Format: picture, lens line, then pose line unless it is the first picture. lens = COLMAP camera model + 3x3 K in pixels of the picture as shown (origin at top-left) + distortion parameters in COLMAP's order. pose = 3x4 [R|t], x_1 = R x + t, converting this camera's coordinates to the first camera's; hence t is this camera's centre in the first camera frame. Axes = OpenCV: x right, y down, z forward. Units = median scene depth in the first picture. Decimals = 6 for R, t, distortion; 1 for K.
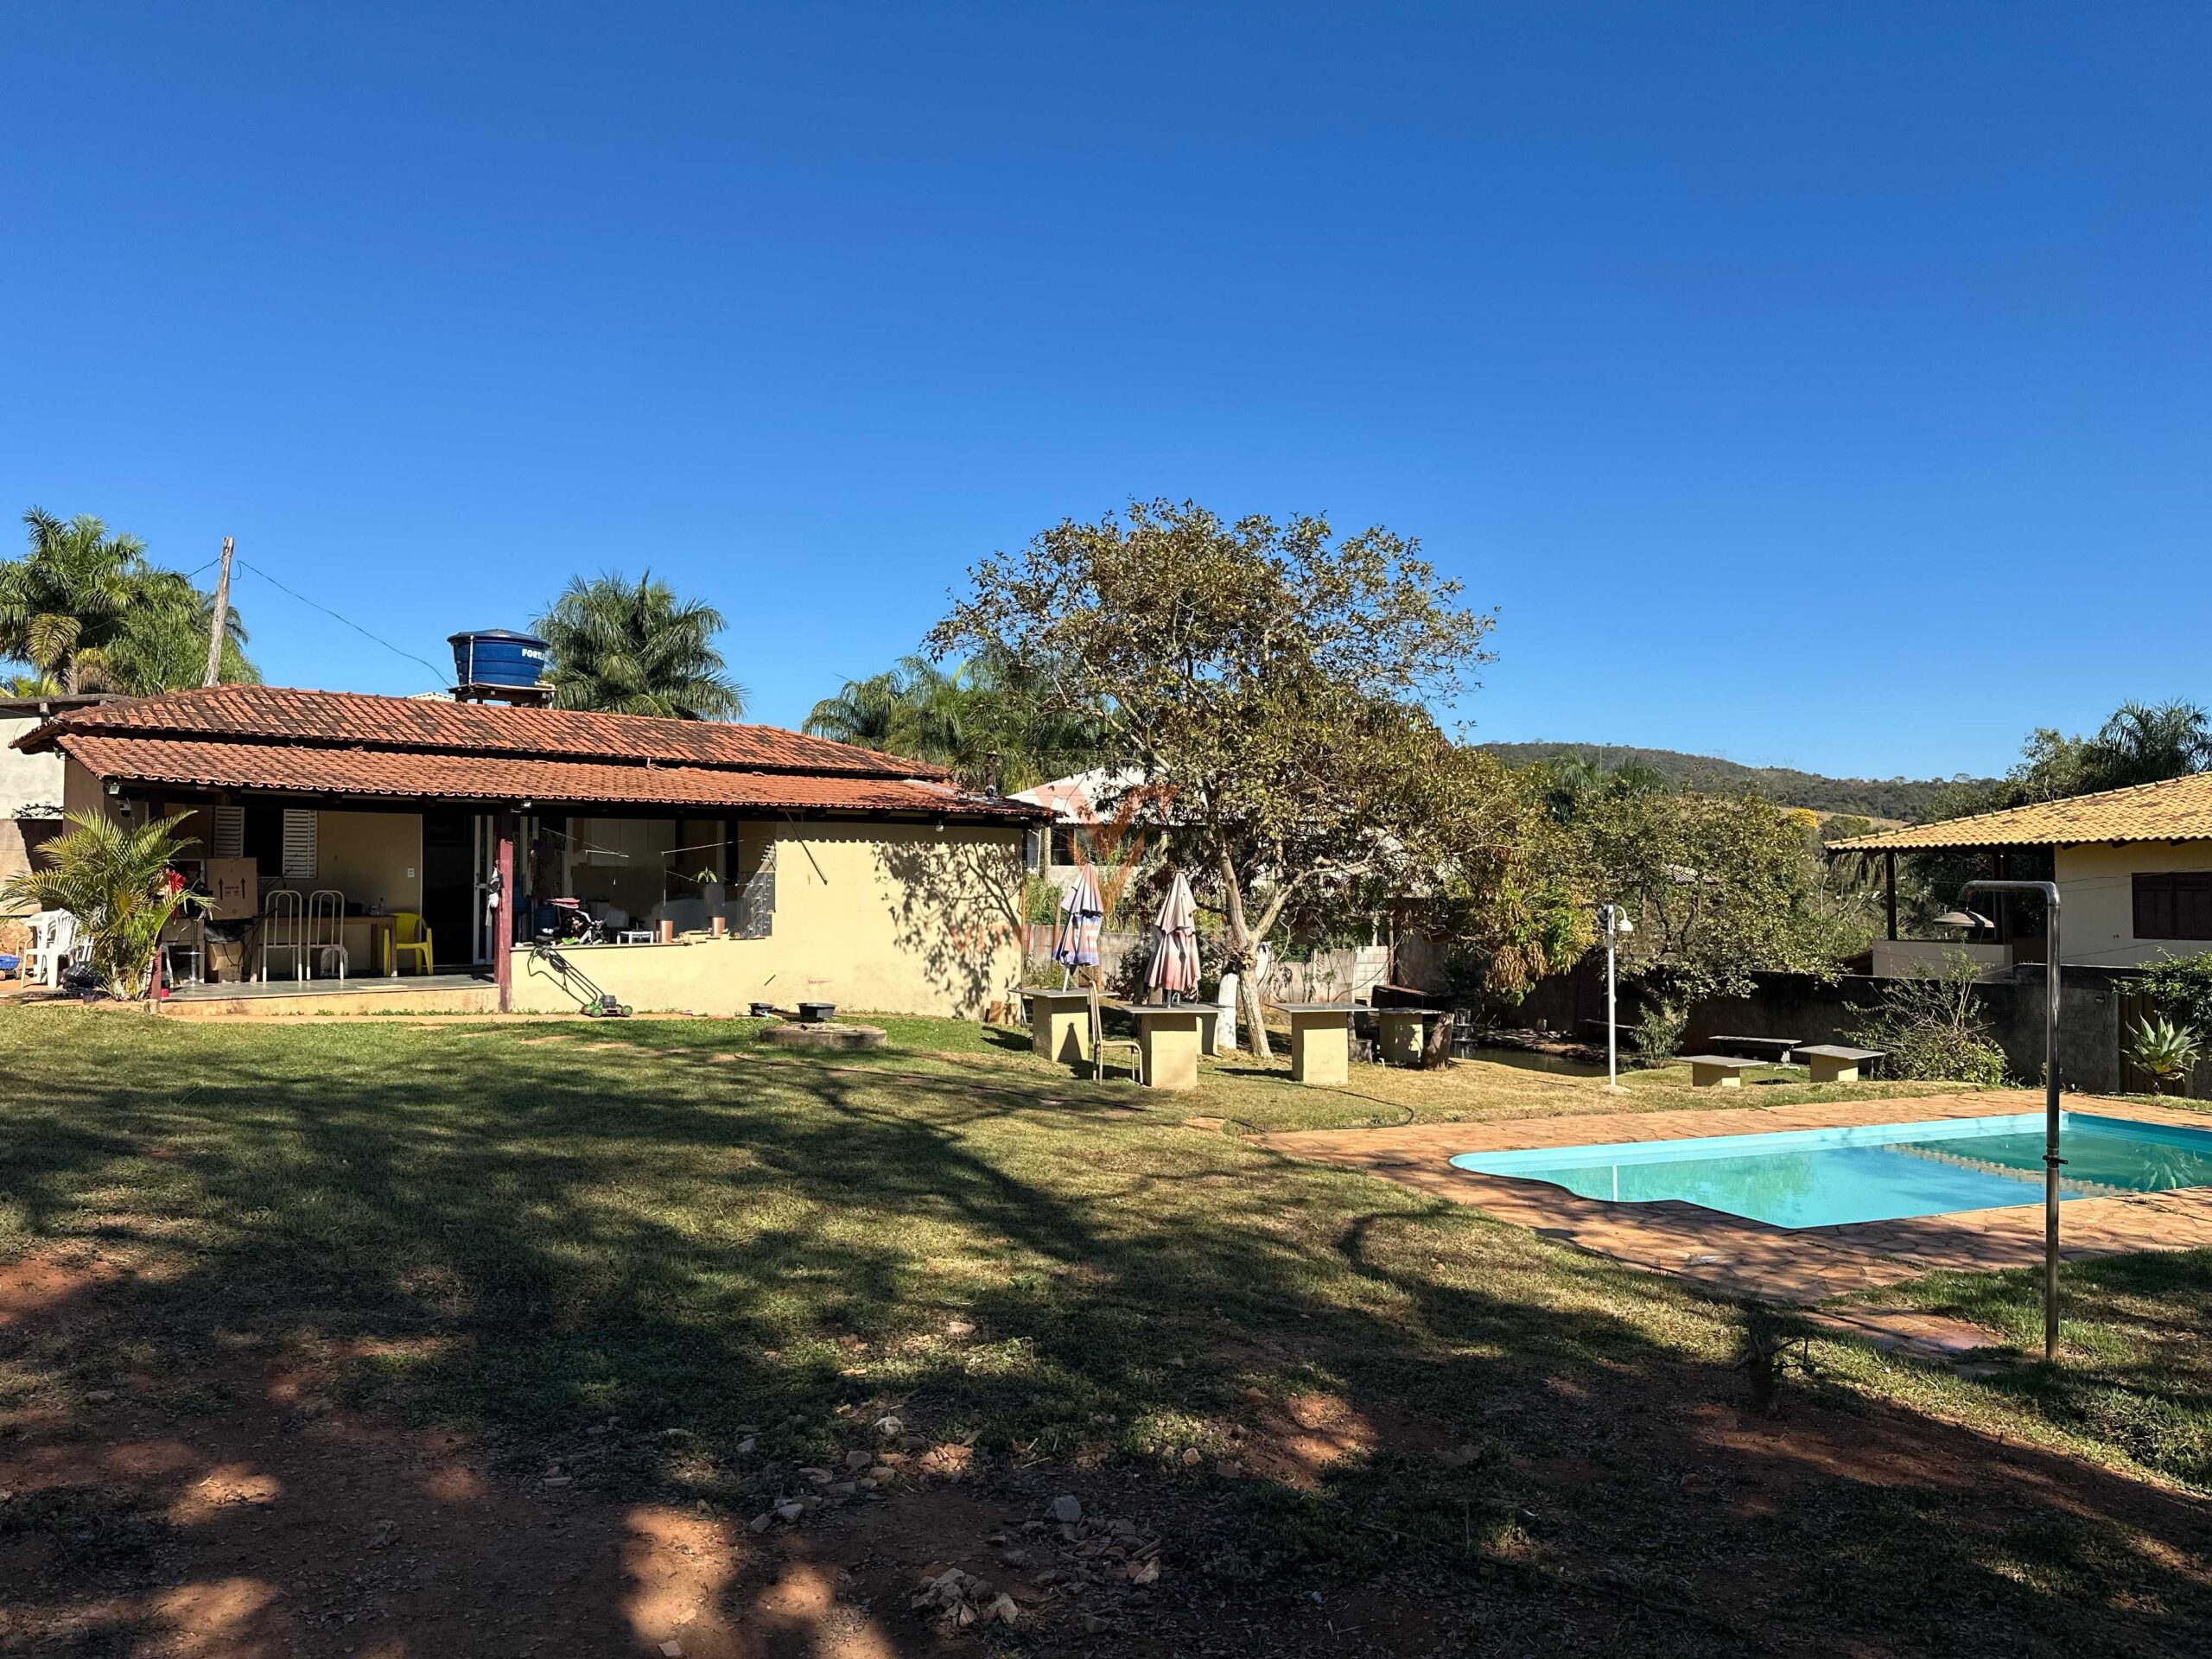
lens RADIAL K [[1543.6, 0, 1089.1], [0, 1543.6, 823.2], [0, 0, 1]] dist [0.048065, -0.064262]
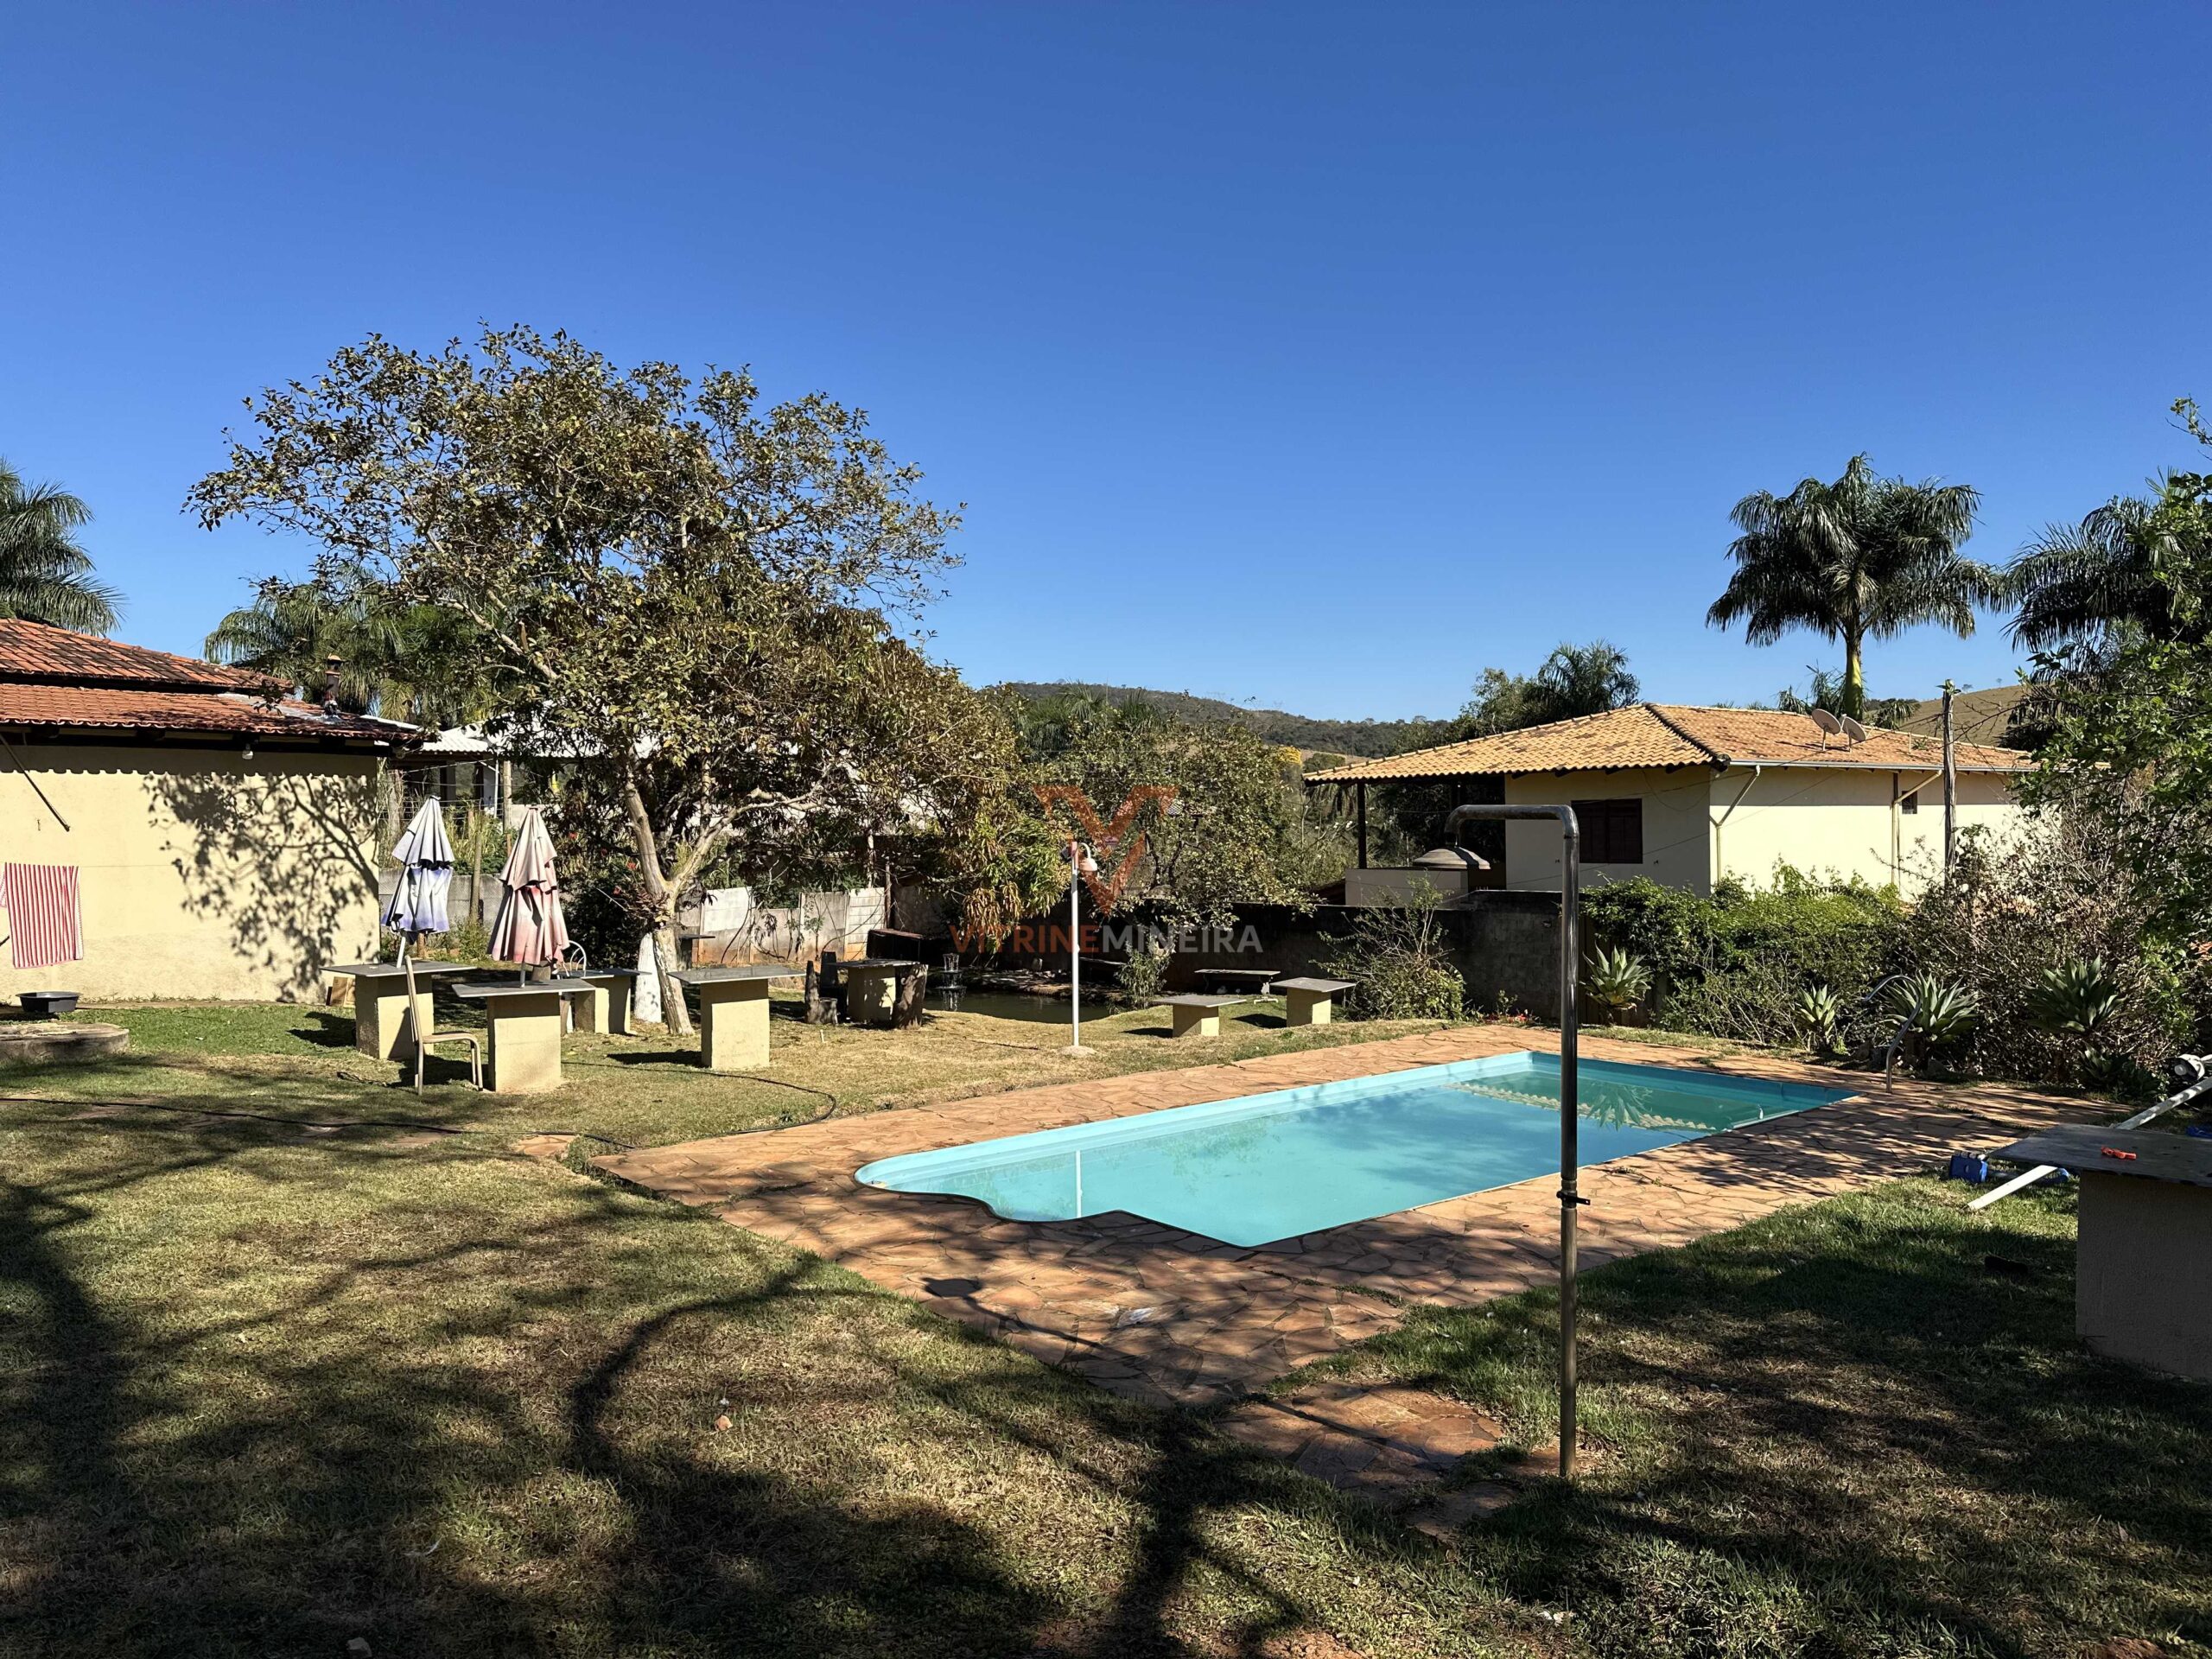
lens RADIAL K [[1533.9, 0, 1106.0], [0, 1533.9, 829.5], [0, 0, 1]] dist [0.171719, -0.305531]
pose [[0.952030, -0.014584, 0.305658, 0.066610], [0.001050, 0.999013, 0.044396, 0.005987], [-0.306003, -0.041946, 0.951106, 0.129209]]
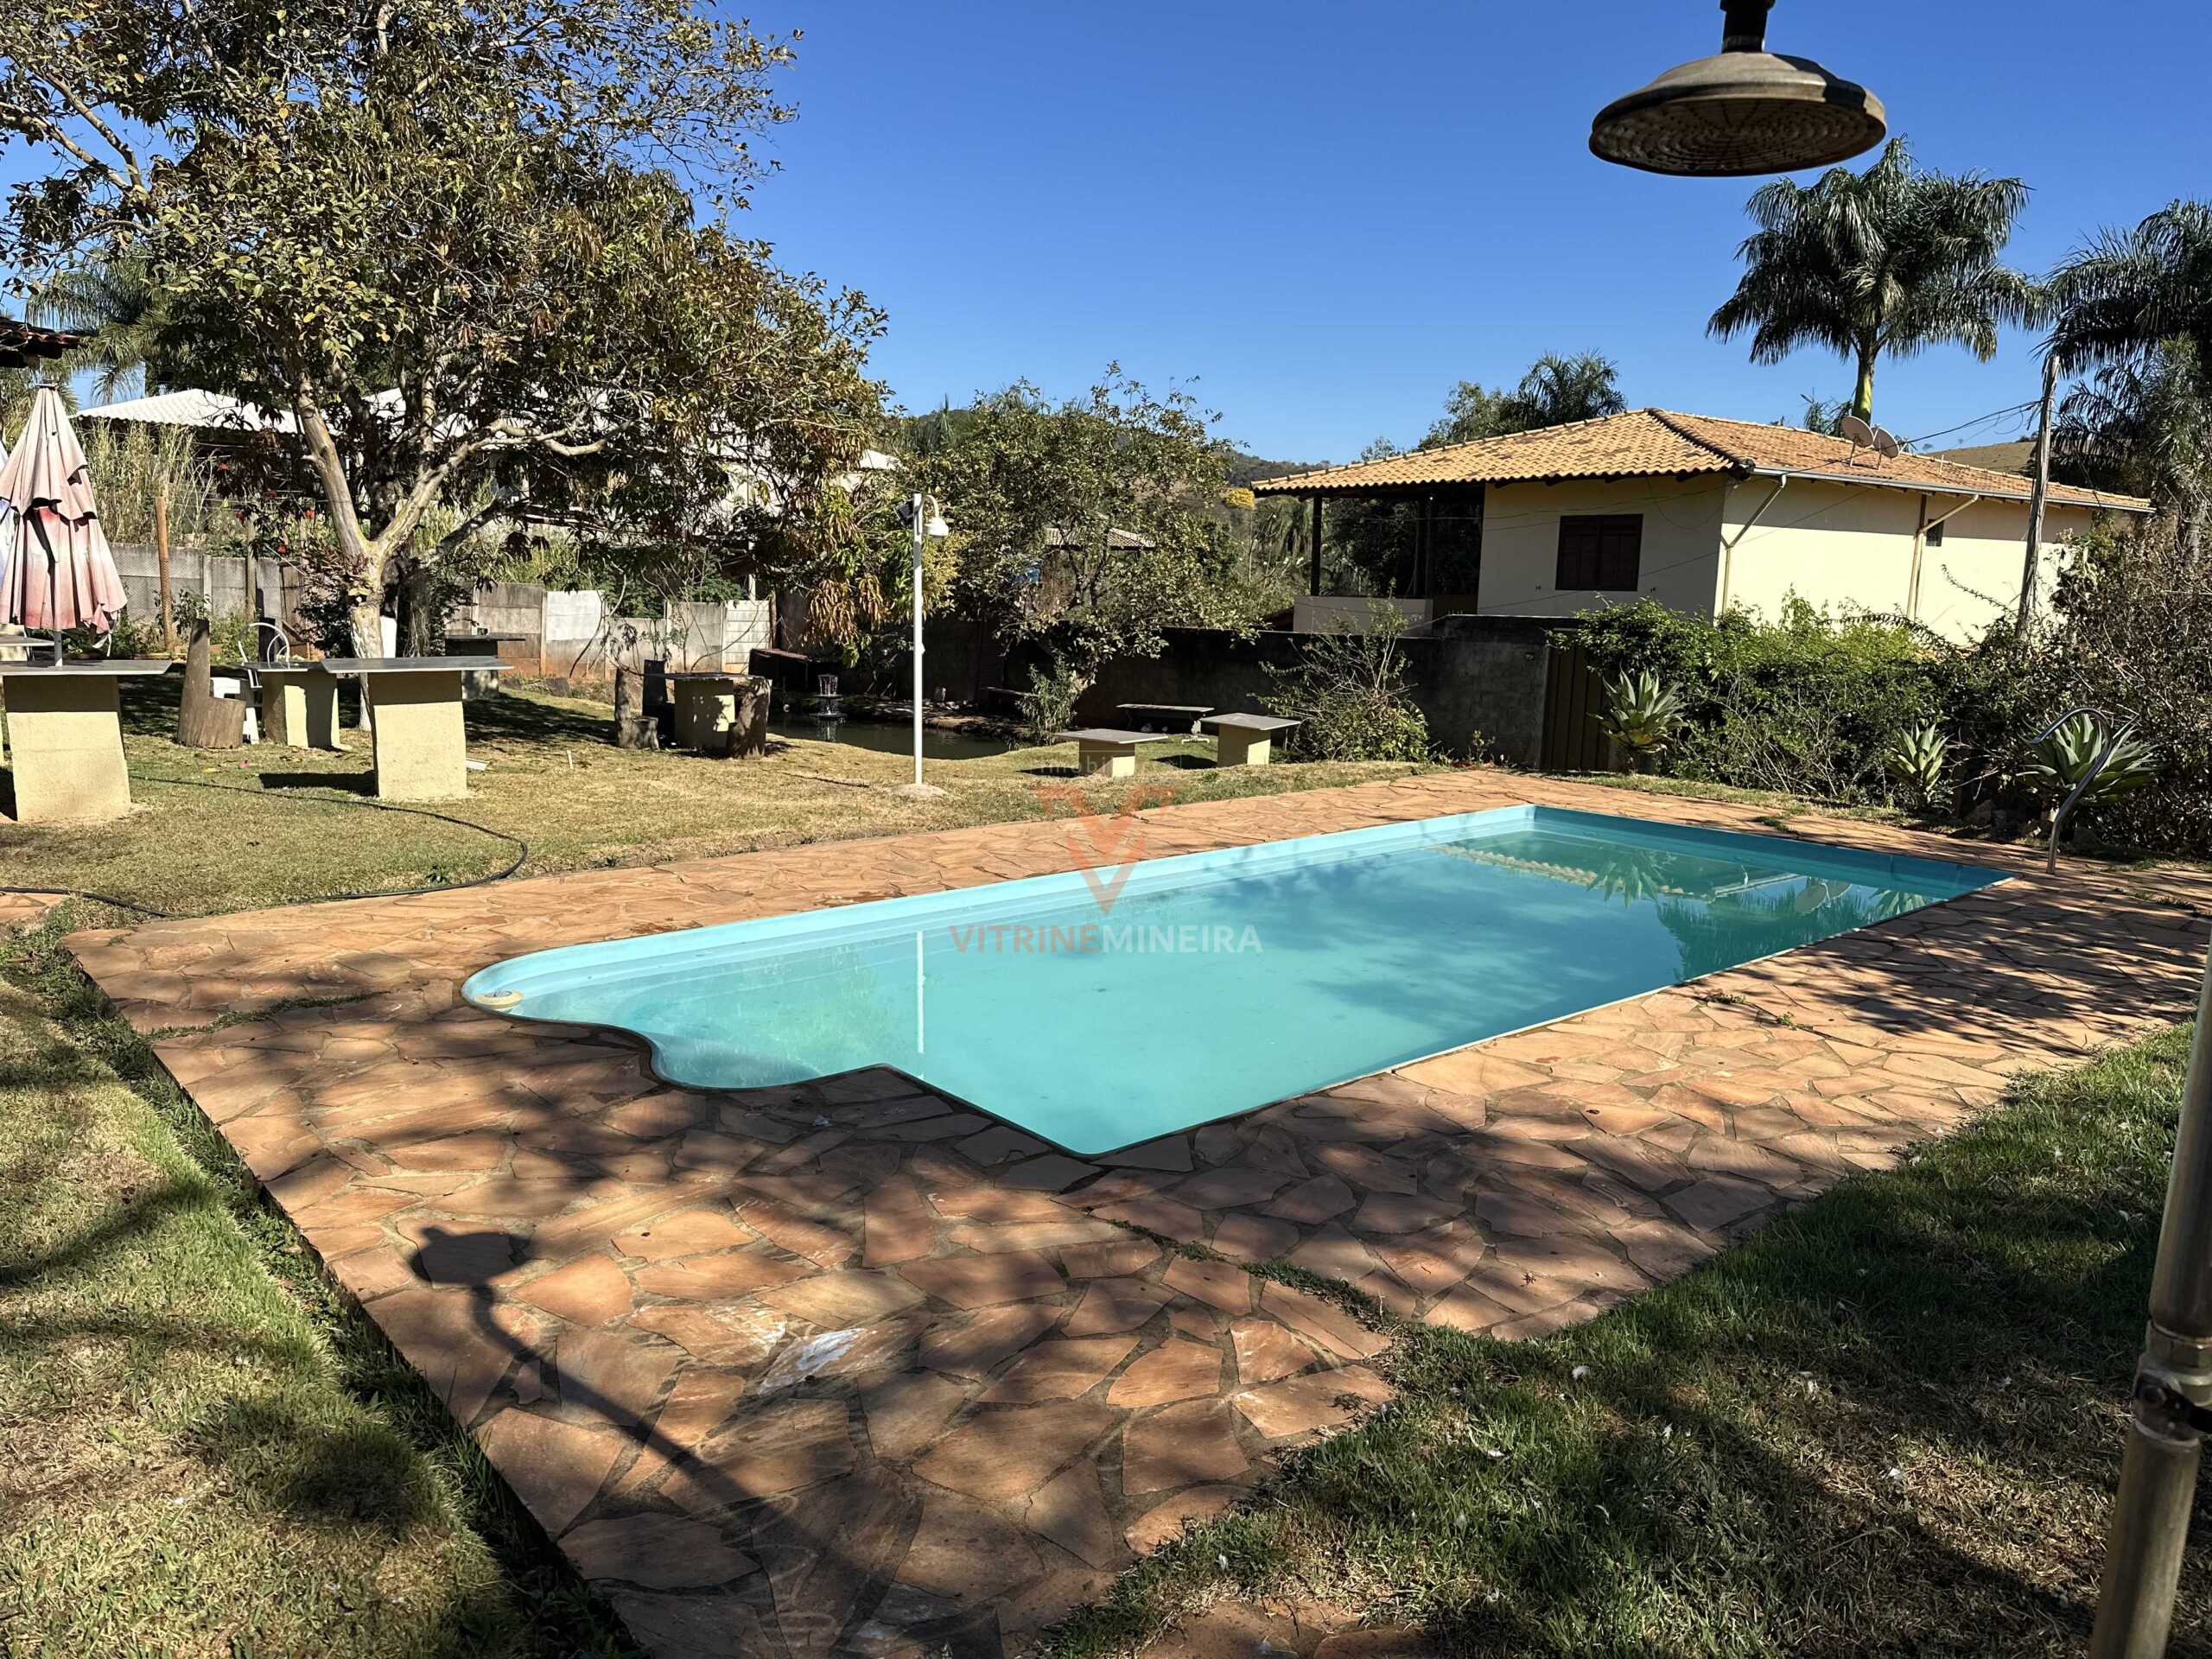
lens RADIAL K [[1538.8, 0, 1106.0], [0, 1538.8, 829.5], [0, 0, 1]] dist [0.093364, -0.140979]
pose [[0.940848, -0.040207, 0.336435, 0.146602], [-0.032430, 0.977690, 0.207536, 0.039932], [-0.337274, -0.206170, 0.918553, 0.291999]]
